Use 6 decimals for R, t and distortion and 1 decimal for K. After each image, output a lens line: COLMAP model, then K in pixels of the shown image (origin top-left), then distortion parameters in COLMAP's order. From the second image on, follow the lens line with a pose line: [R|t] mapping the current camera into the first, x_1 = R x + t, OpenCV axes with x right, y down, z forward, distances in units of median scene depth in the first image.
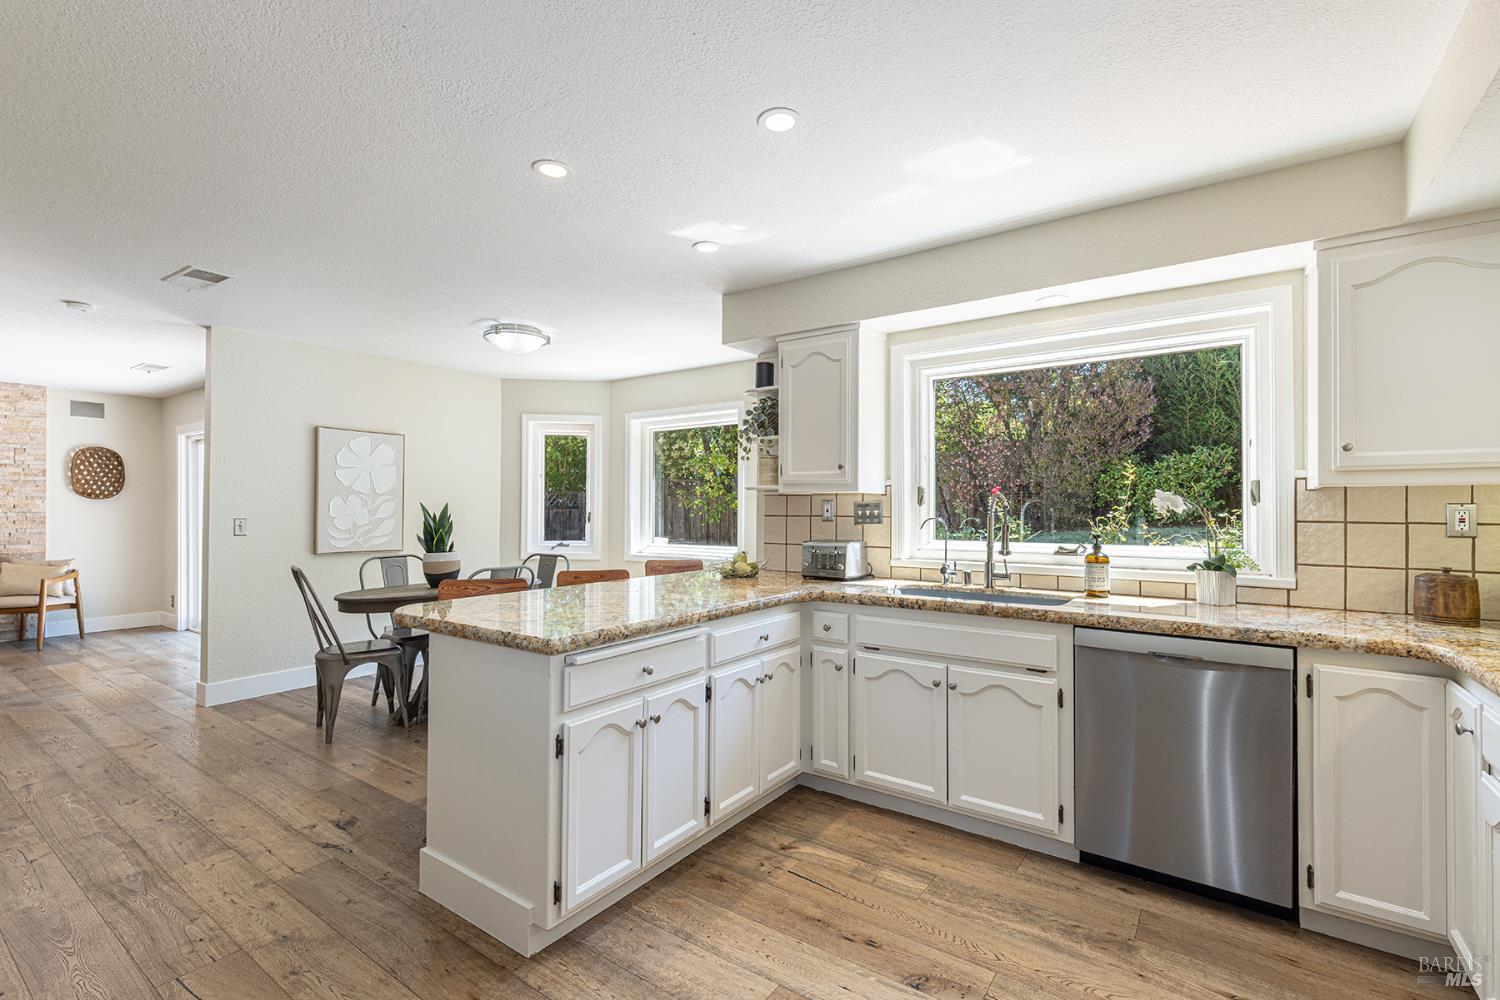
lens RADIAL K [[676.7, 0, 762.1], [0, 676.7, 505.6], [0, 0, 1]] dist [0.004428, 0.001229]
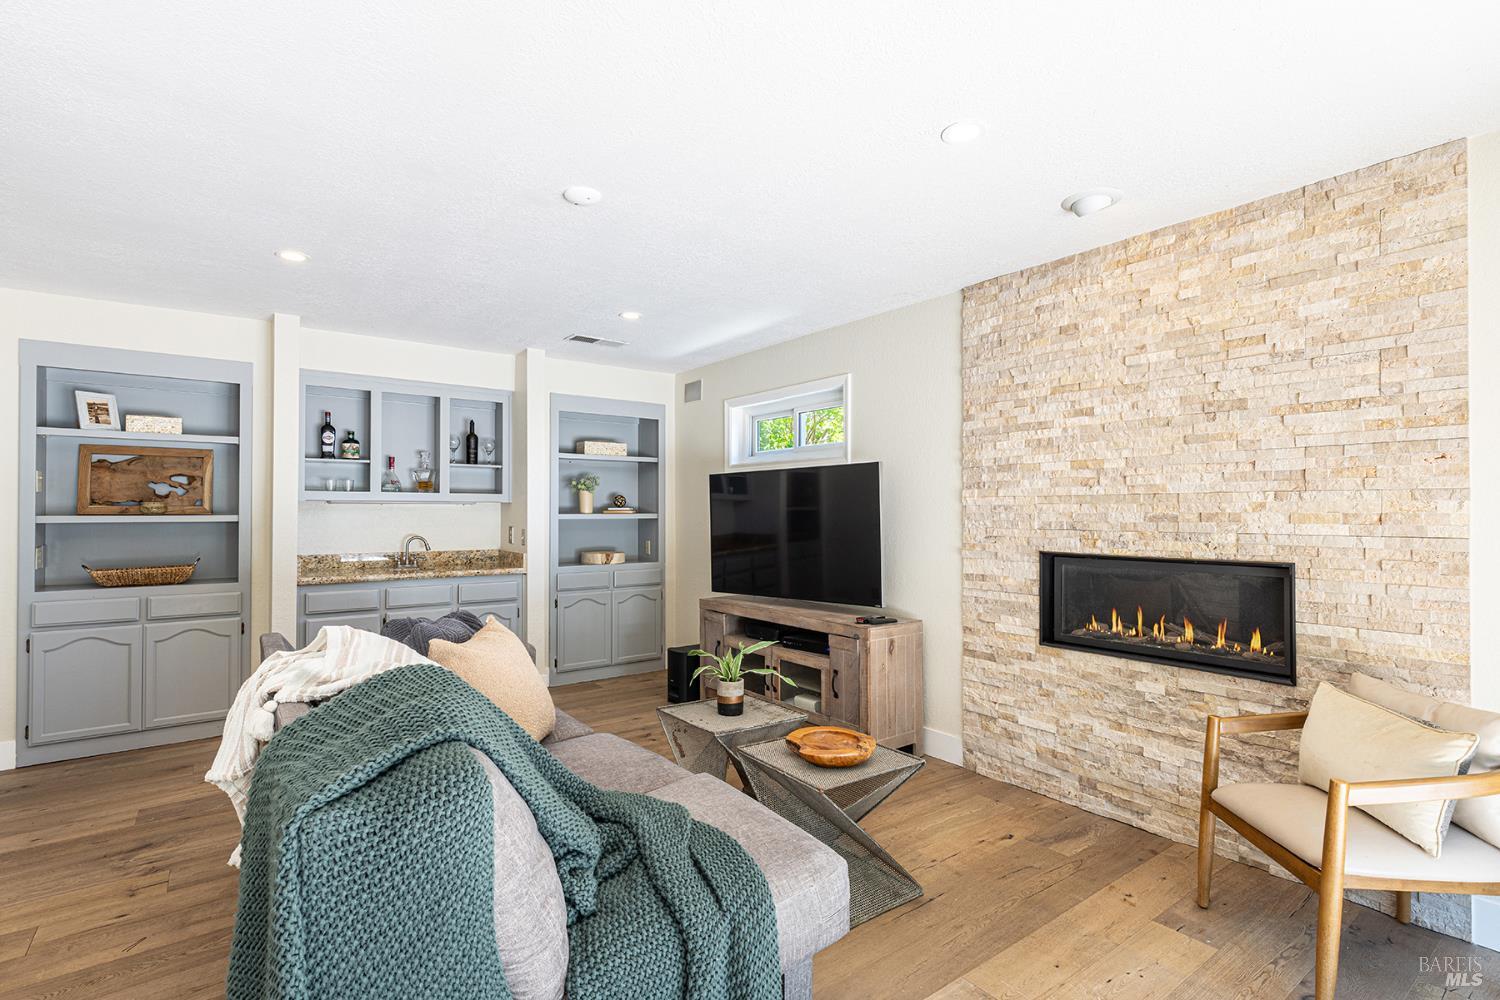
lens RADIAL K [[713.9, 0, 756.5], [0, 713.9, 505.8], [0, 0, 1]] dist [-0.002308, 0.000695]
pose [[-0.309684, -0.006933, -0.950814, -0.645352], [0.005428, 0.999944, -0.009059, -0.003943], [0.950824, -0.007967, -0.309629, 0.797416]]
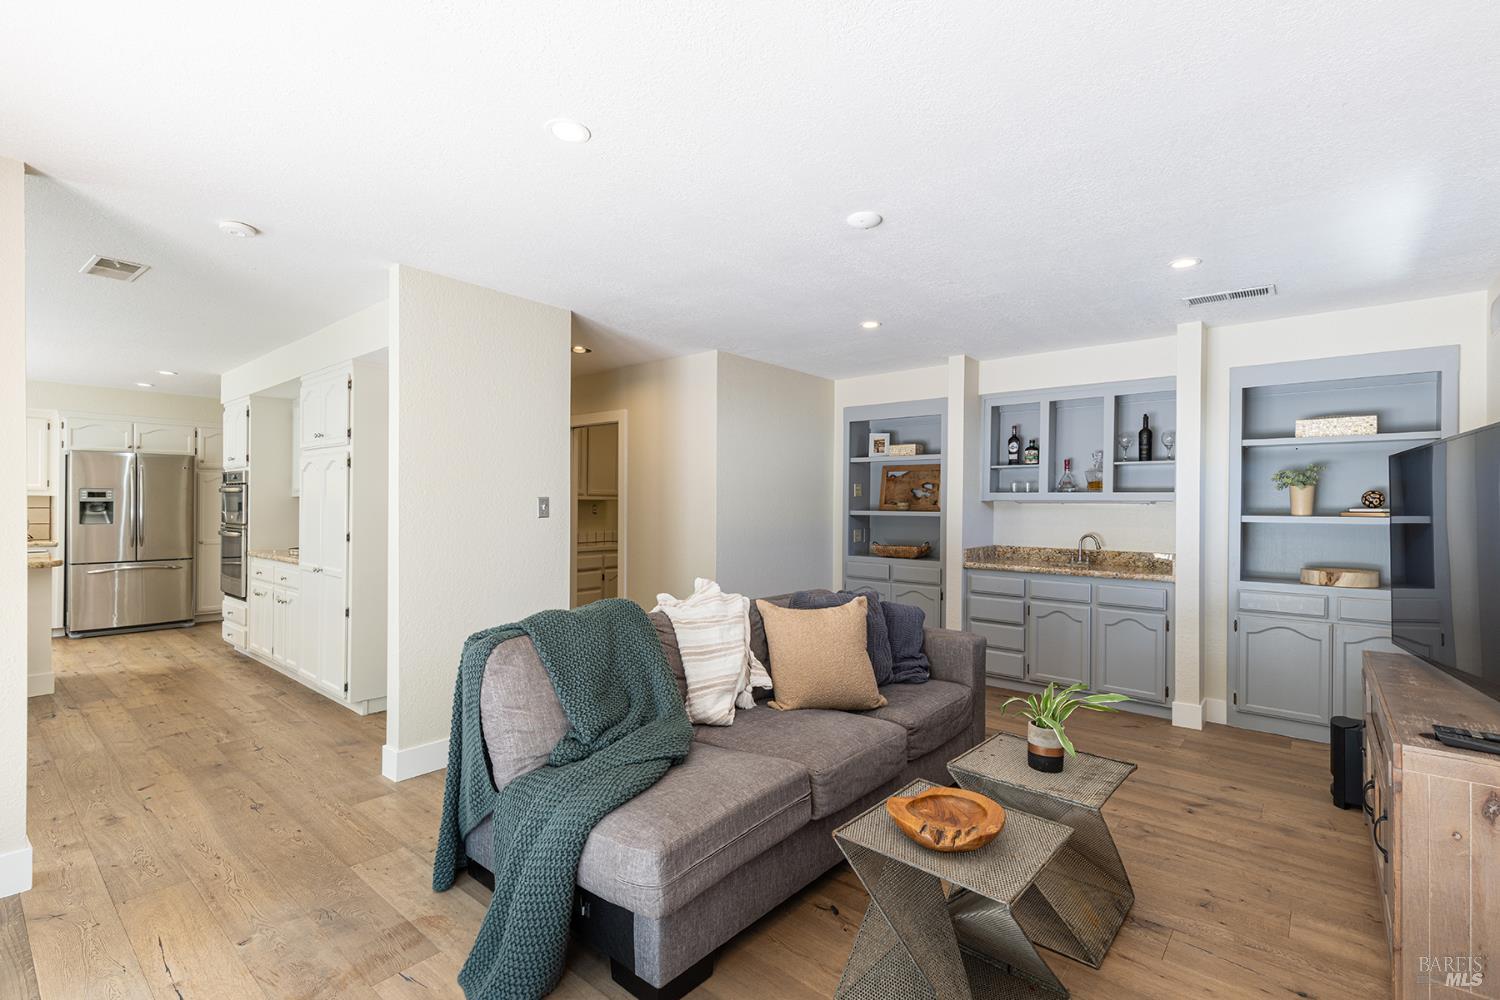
lens RADIAL K [[676.7, 0, 750.3], [0, 676.7, 506.4], [0, 0, 1]] dist [0.004428, 0.001229]
pose [[-0.995444, -0.011954, 0.094596, -1.004133], [-0.012703, 0.999893, -0.007322, -0.000913], [-0.094499, -0.008490, -0.995489, 1.026465]]
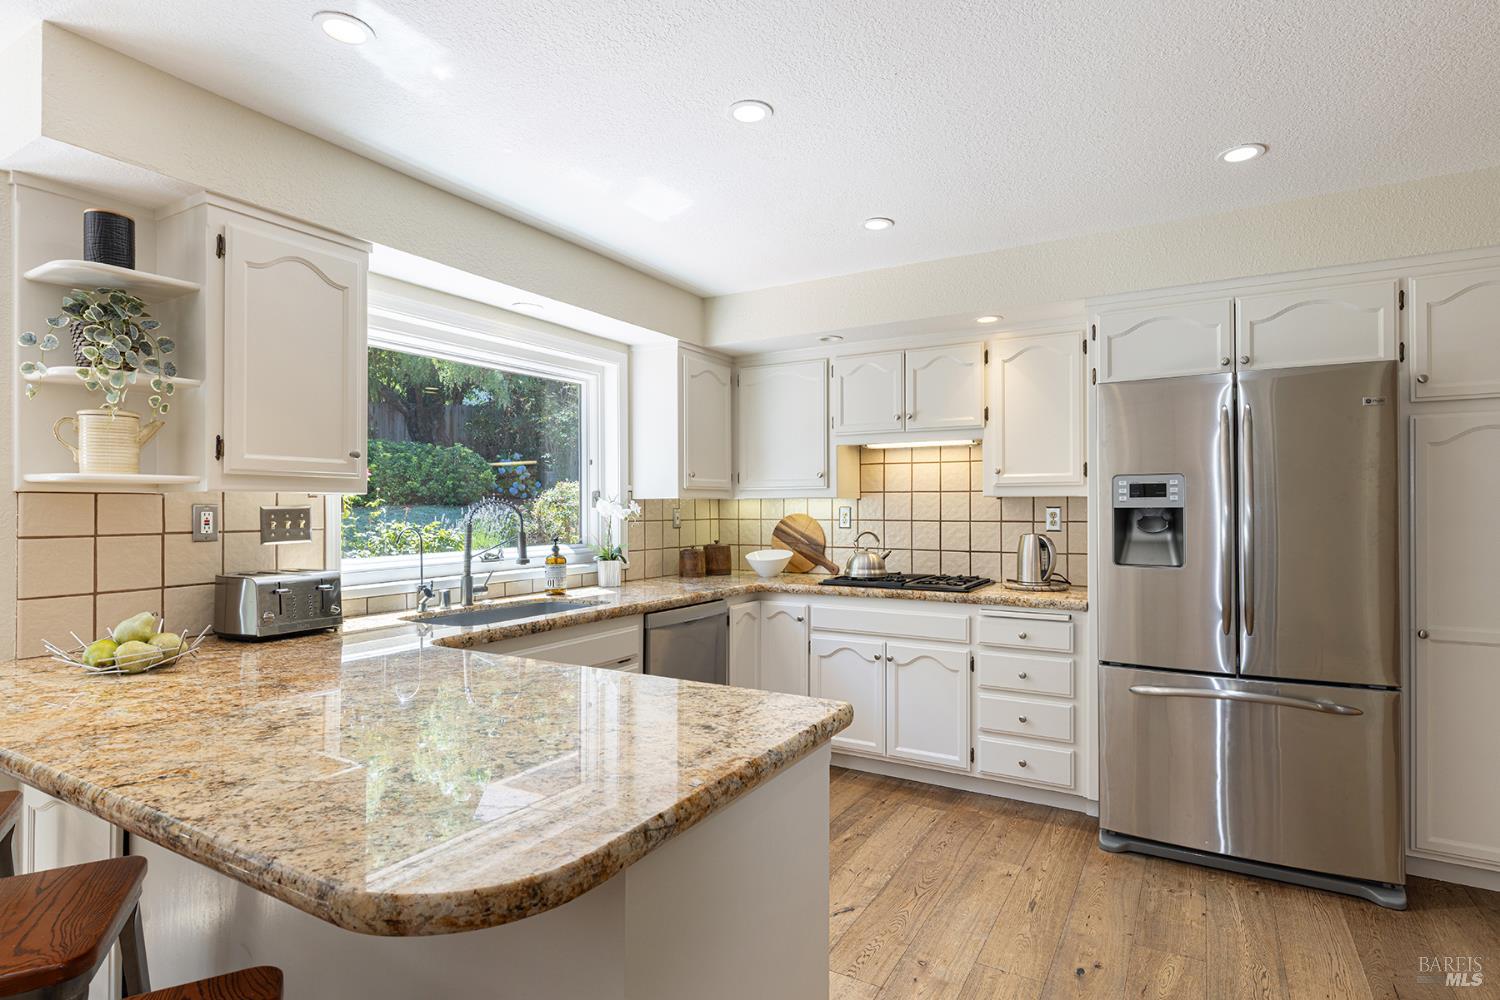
lens RADIAL K [[763.2, 0, 755.2], [0, 763.2, 496.8], [0, 0, 1]] dist [0.002837, -0.000154]
pose [[-0.084277, 0.010390, 0.996388, -0.315125], [-0.003186, 0.999938, -0.010696, -0.004441], [-0.996437, -0.004076, -0.084239, 0.327652]]
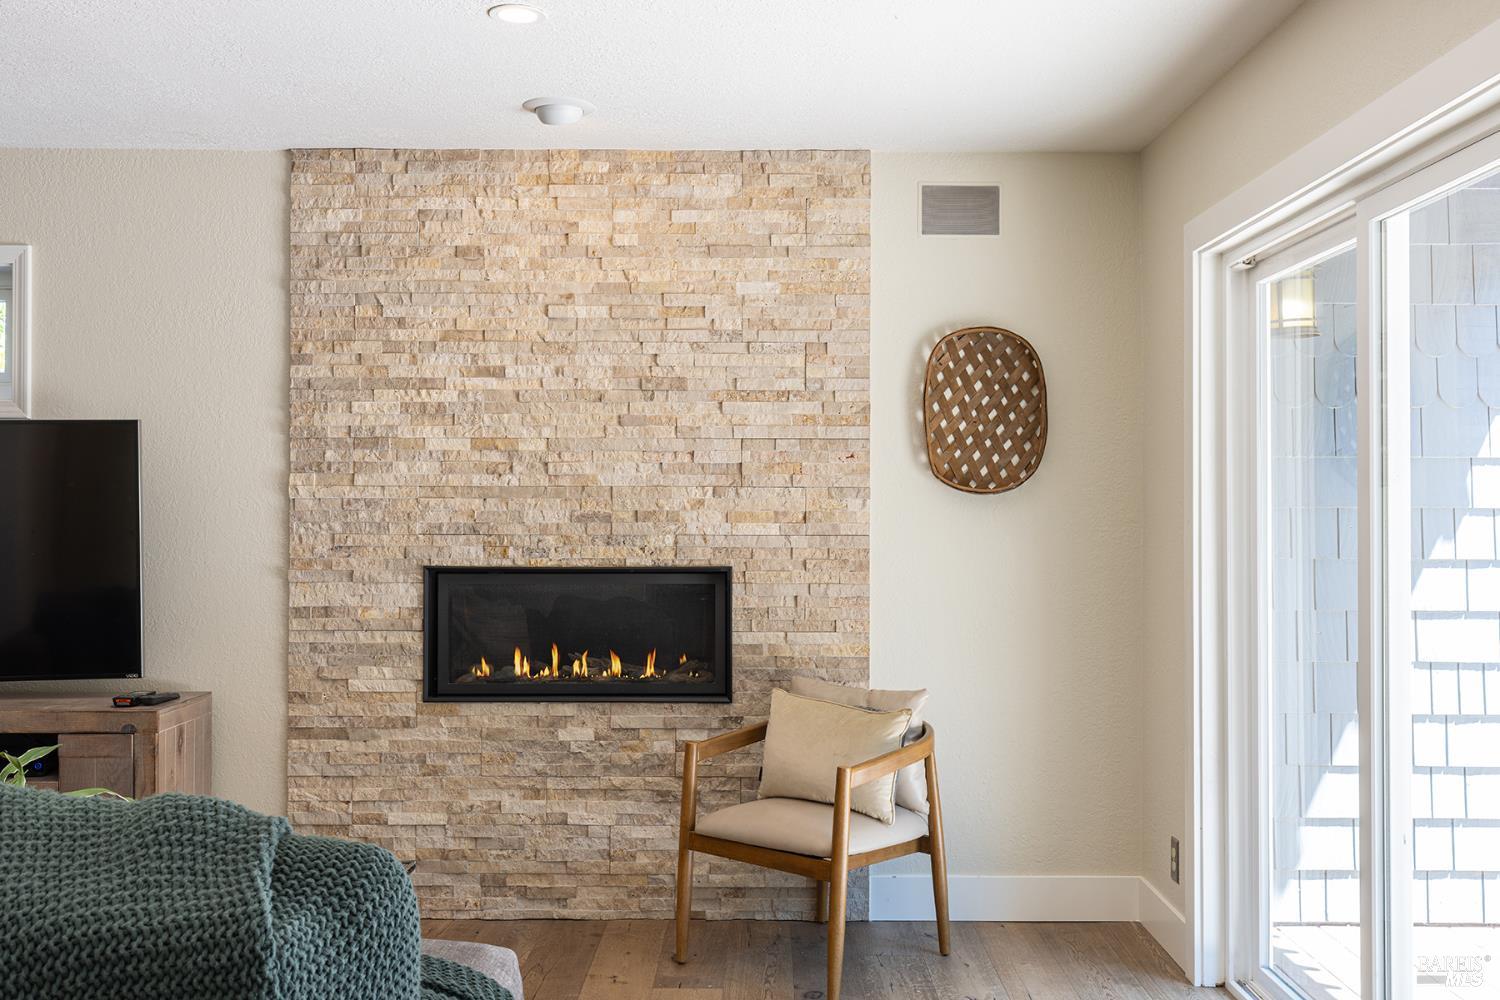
lens RADIAL K [[1441.7, 0, 755.0], [0, 1441.7, 504.2], [0, 0, 1]] dist [0.008252, 0.000000]
pose [[0.570654, 0.001086, -0.821190, -0.519817], [0.001781, 0.999995, 0.002560, -0.007074], [0.821189, -0.002923, 0.570649, 0.565348]]
